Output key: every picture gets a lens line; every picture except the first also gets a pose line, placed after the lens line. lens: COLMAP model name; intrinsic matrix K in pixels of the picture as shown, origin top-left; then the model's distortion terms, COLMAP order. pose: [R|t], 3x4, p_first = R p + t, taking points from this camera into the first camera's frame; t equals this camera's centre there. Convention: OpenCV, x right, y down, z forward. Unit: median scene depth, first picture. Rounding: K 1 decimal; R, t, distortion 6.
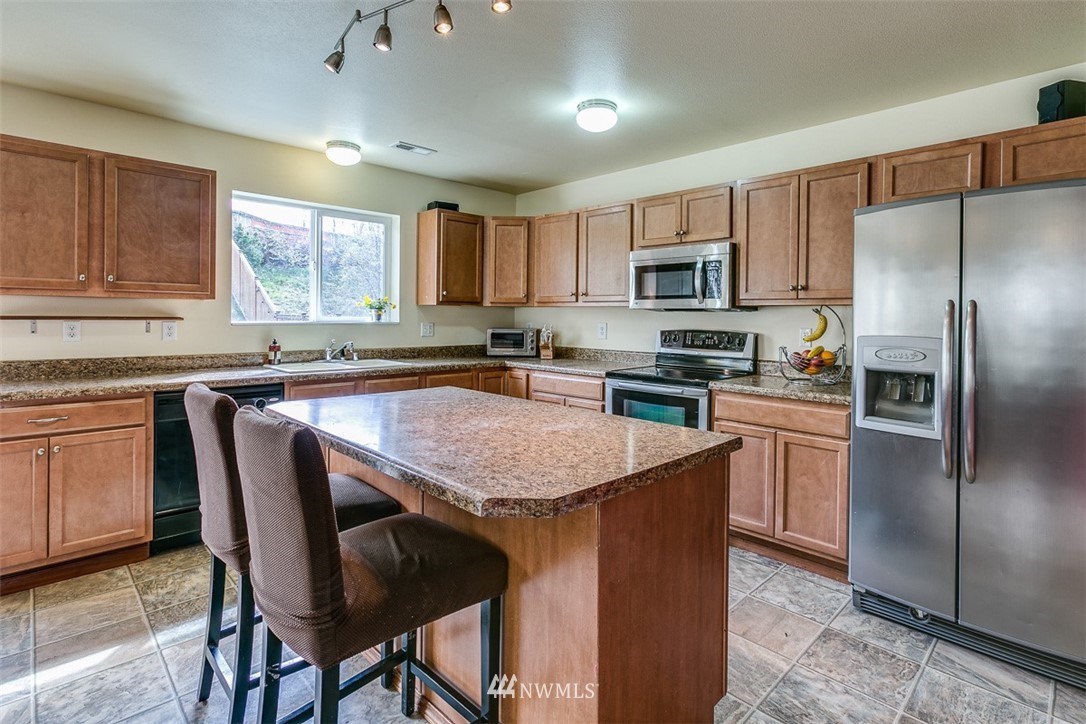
lens RADIAL K [[528.5, 0, 558.9], [0, 528.5, 320.9], [0, 0, 1]] dist [0.000785, 0.000603]
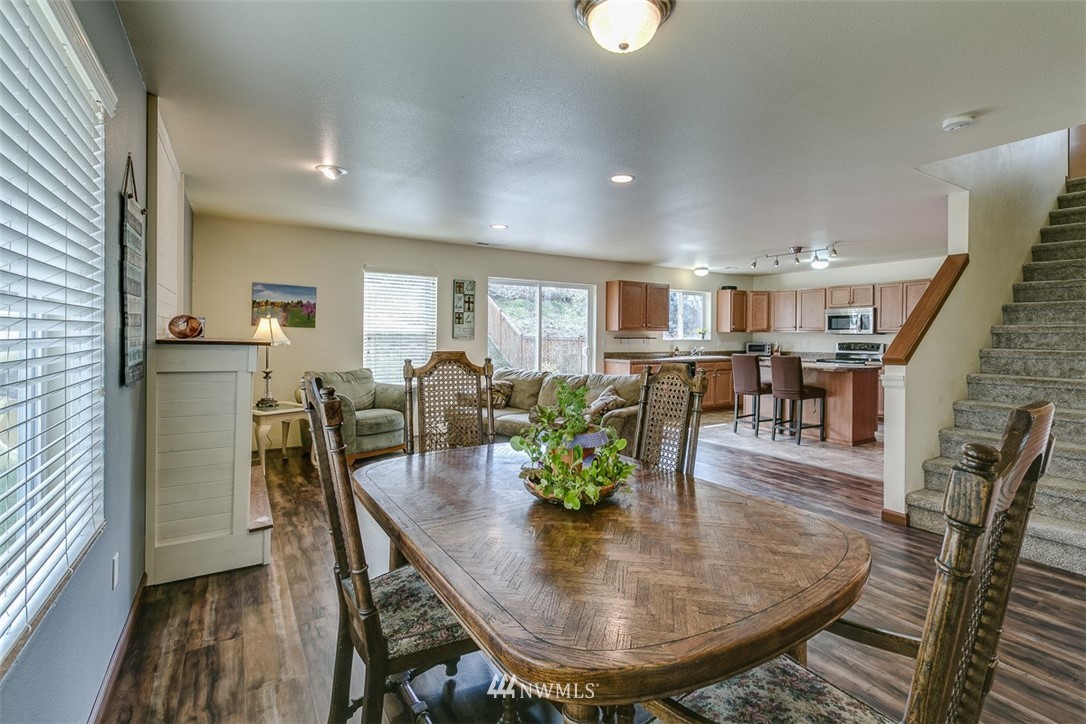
lens RADIAL K [[482.7, 0, 588.4], [0, 482.7, 338.5], [0, 0, 1]] dist [0.000143, 0.000215]
pose [[0.983915, -0.002615, -0.178619, -0.468627], [0.001951, 0.999991, -0.003895, 0.004185], [0.178628, 0.003484, 0.983911, -1.173037]]
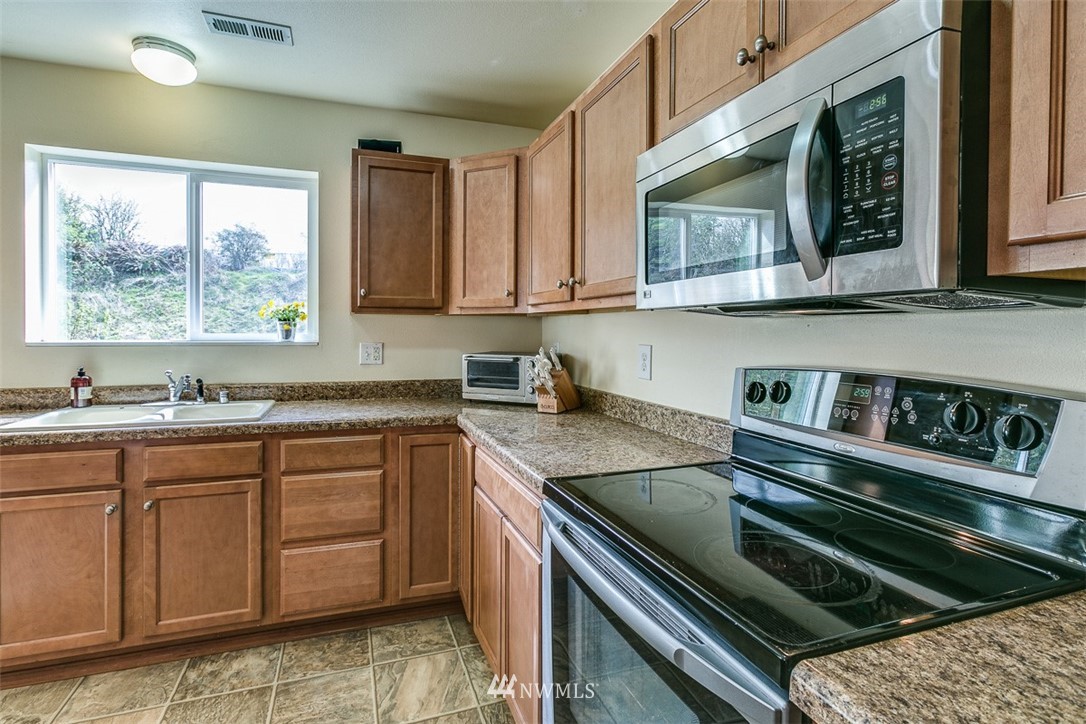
lens RADIAL K [[528.5, 0, 525.1], [0, 528.5, 336.0], [0, 0, 1]] dist [0.000785, 0.000603]
pose [[0.901054, -0.000625, -0.433707, 0.201532], [-0.001909, 0.999984, -0.005408, -0.001617], [0.433703, 0.005701, 0.901038, 0.564527]]
